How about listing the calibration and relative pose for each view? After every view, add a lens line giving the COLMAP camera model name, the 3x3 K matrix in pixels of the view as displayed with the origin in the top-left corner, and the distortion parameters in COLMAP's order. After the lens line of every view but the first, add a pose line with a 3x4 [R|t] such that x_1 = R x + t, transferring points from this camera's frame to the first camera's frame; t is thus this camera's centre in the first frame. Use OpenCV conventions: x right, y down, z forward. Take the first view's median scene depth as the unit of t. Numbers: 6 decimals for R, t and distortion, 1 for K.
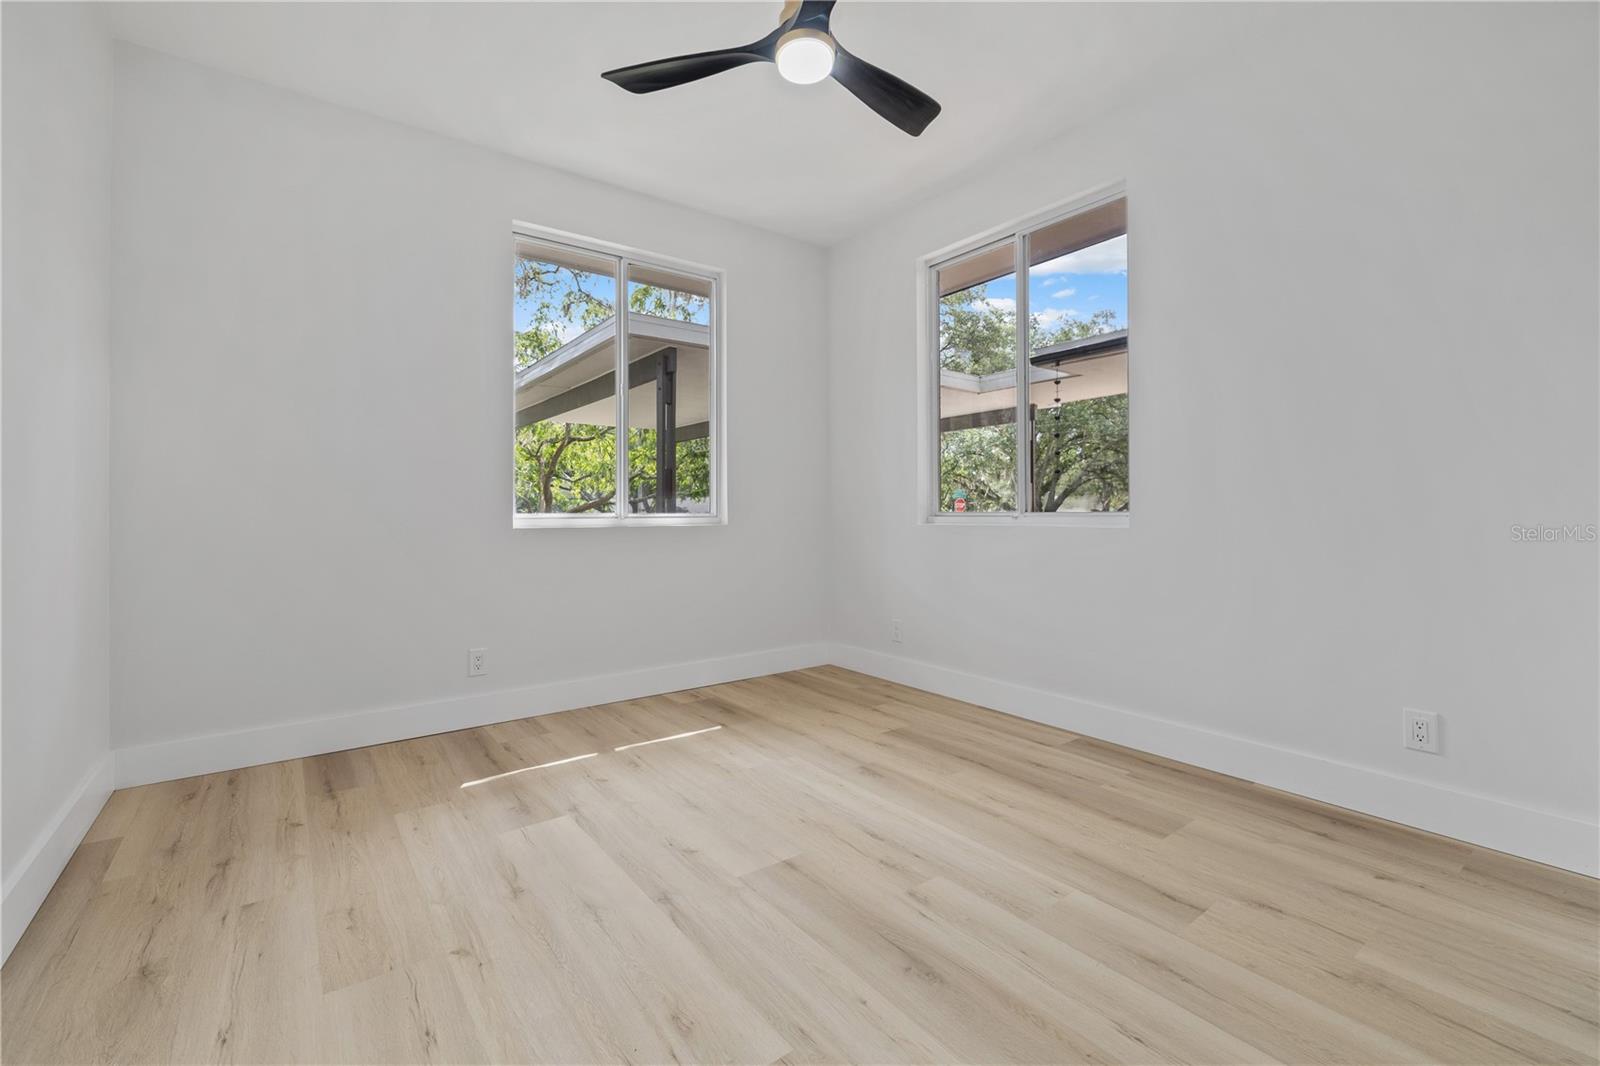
lens RADIAL K [[682.4, 0, 804.2], [0, 682.4, 520.7], [0, 0, 1]] dist [0.001992, -0.000160]
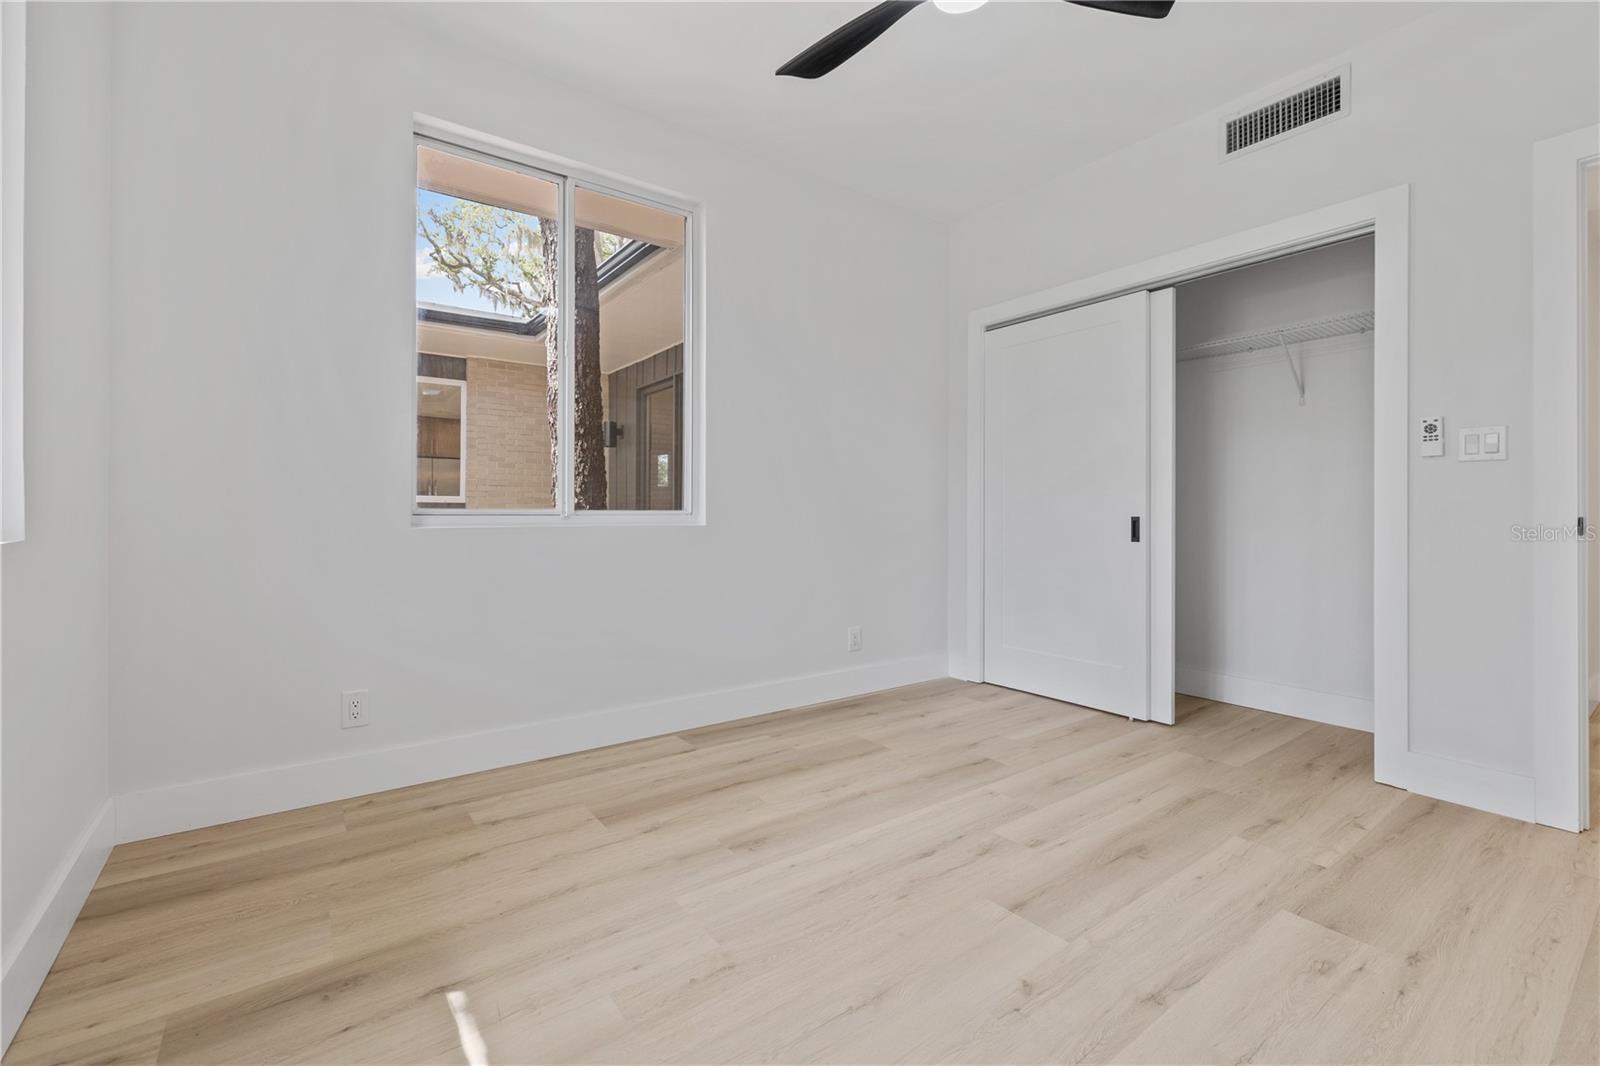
lens RADIAL K [[682.4, 0, 761.6], [0, 682.4, 521.2], [0, 0, 1]] dist [0.001992, -0.000160]
pose [[0.034773, -0.007781, 0.999365, -0.763316], [0.007200, 0.999946, 0.007535, -0.005743], [-0.999369, 0.006933, 0.034827, 1.080224]]
